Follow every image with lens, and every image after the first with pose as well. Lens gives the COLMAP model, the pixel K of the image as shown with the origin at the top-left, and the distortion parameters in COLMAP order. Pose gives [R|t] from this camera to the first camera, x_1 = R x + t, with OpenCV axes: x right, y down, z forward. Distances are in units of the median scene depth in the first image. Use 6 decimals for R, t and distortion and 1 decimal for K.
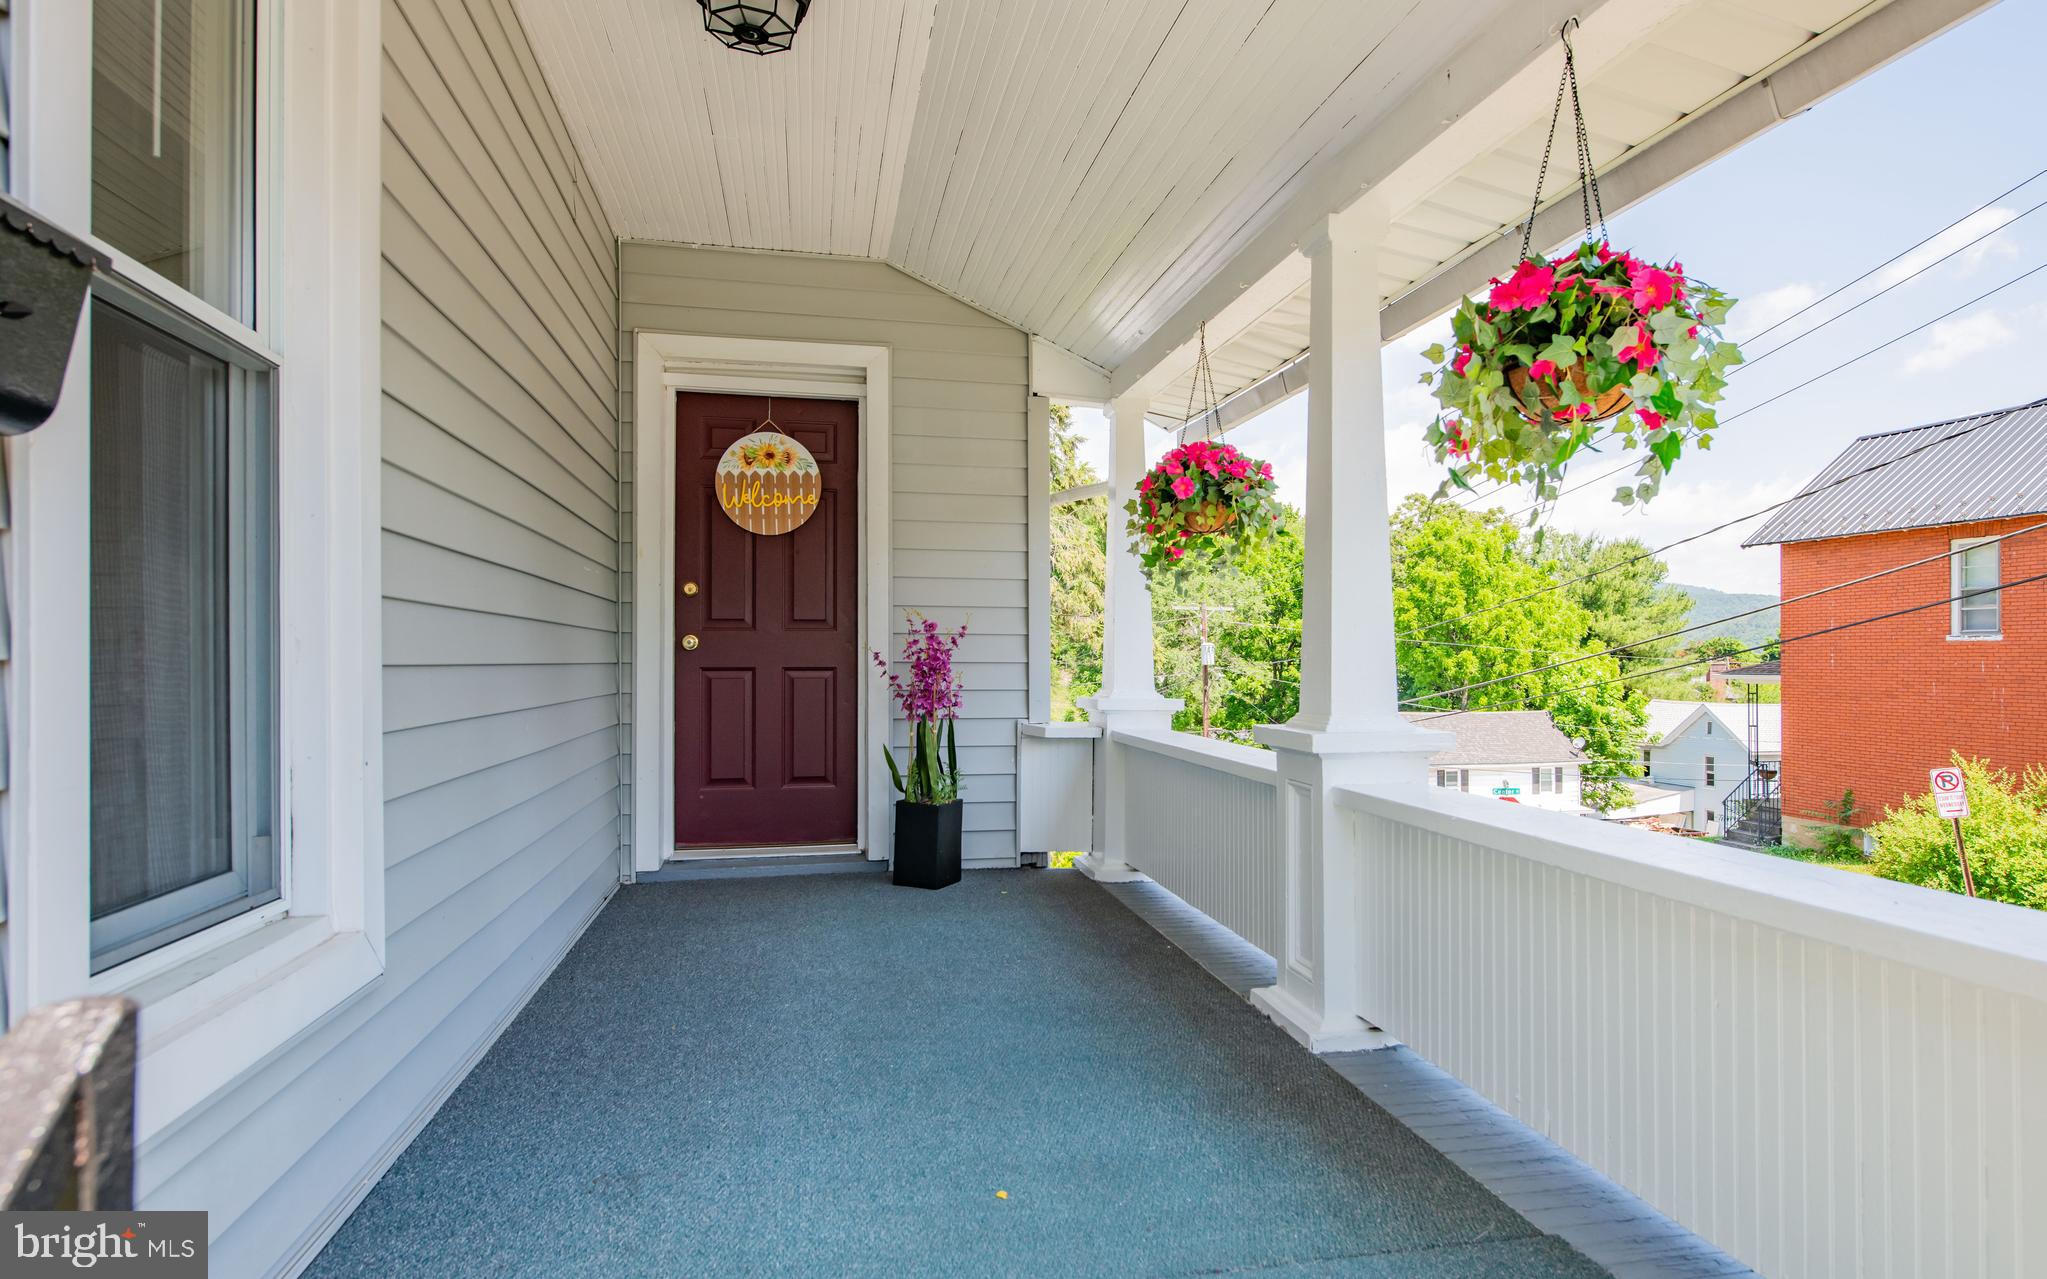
lens RADIAL K [[1145.5, 0, 1066.2], [0, 1145.5, 643.9], [0, 0, 1]] dist [0.000531, 0.000059]
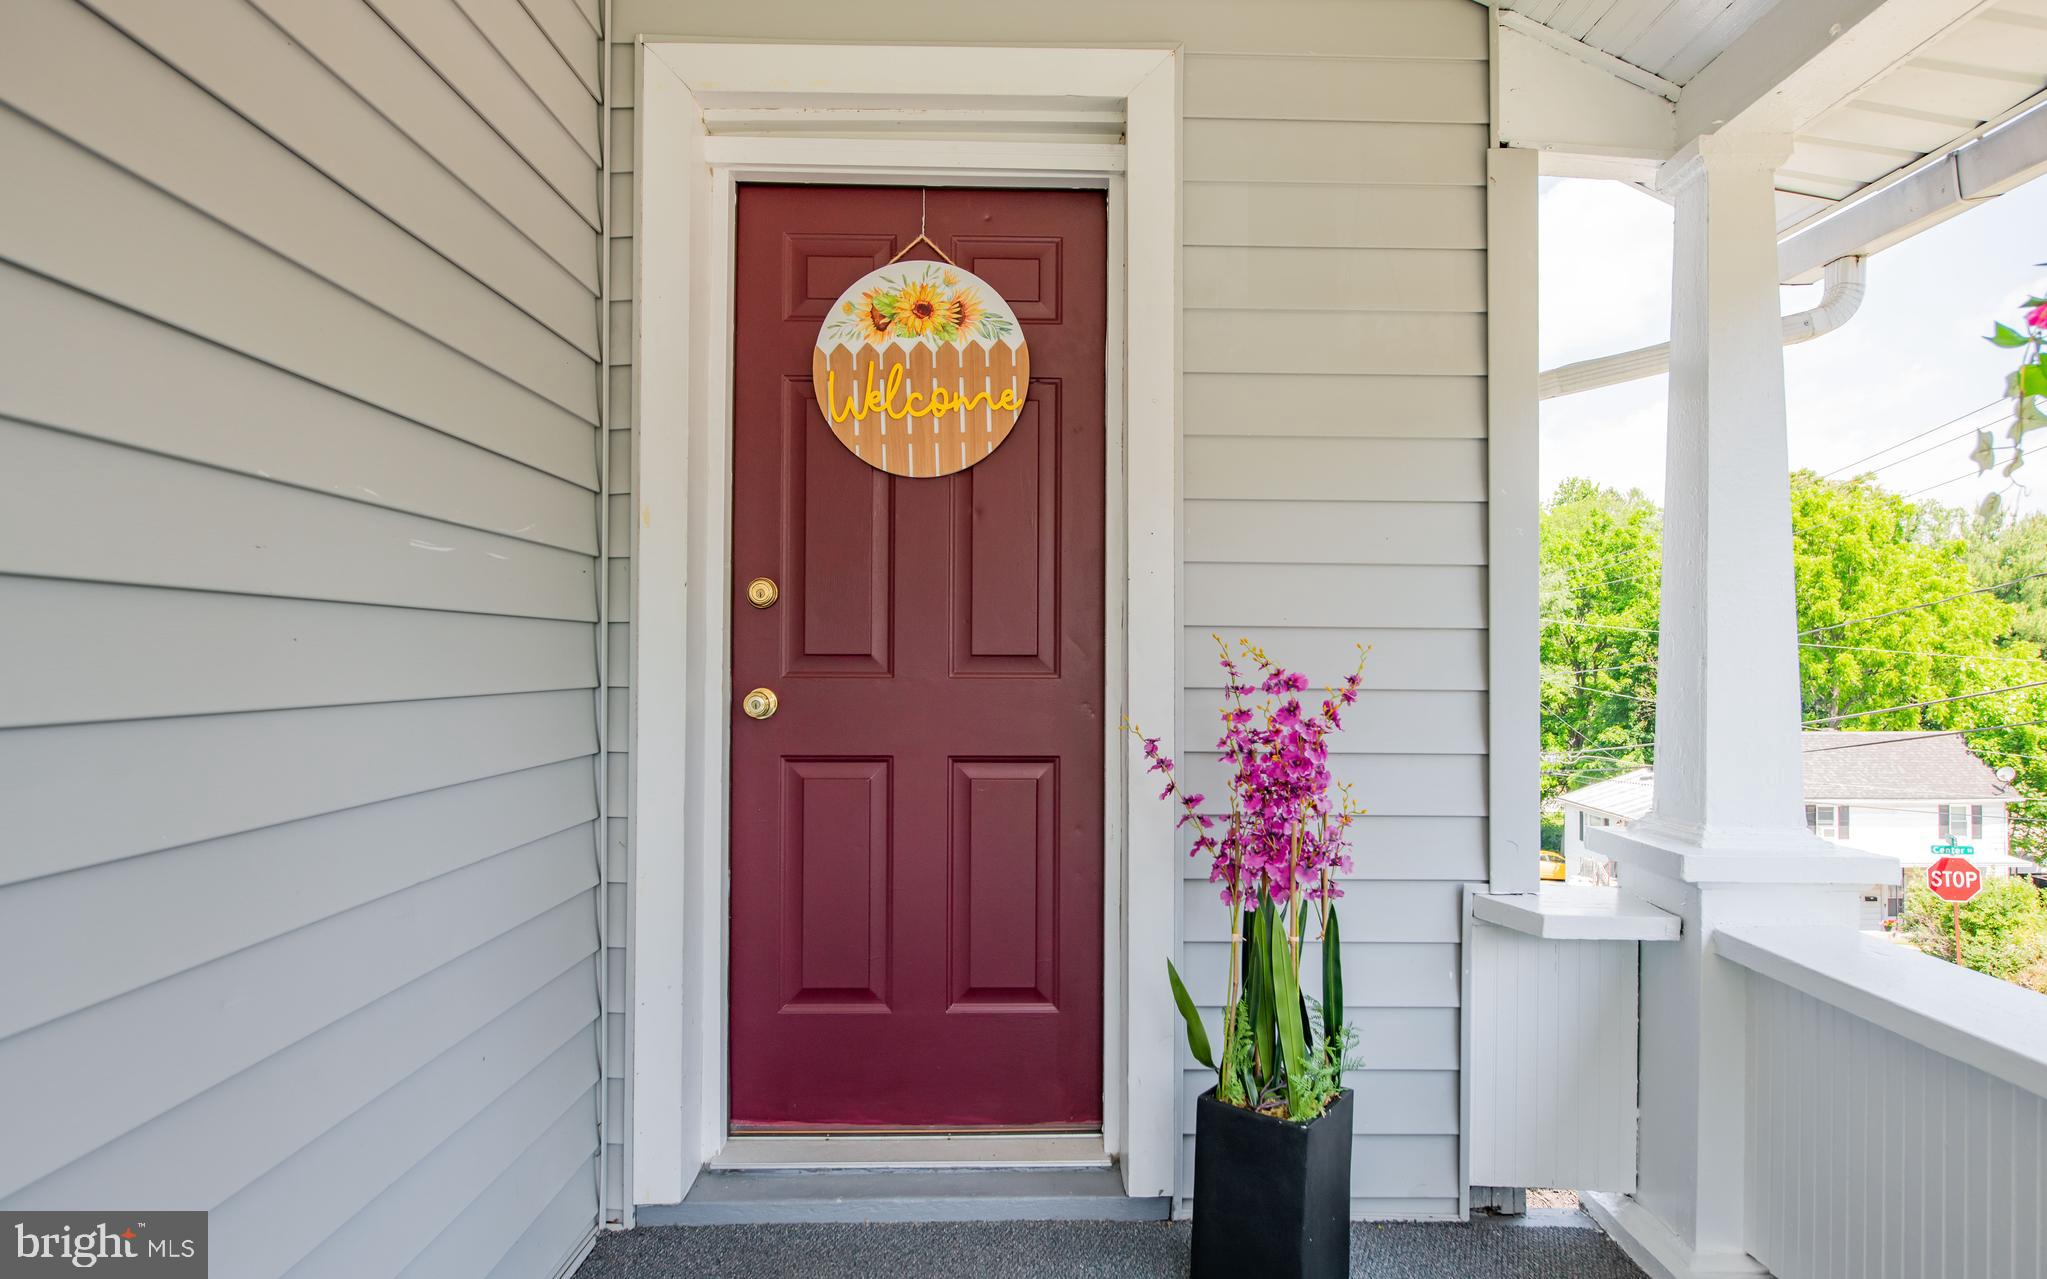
lens RADIAL K [[1190.0, 0, 1030.5], [0, 1190.0, 646.9], [0, 0, 1]] dist [-0.003634, 0.001698]
pose [[0.974091, 0.004786, -0.226104, -0.103217], [-0.003184, 0.999967, 0.007450, -0.028422], [0.226132, -0.006537, 0.974075, 0.527762]]
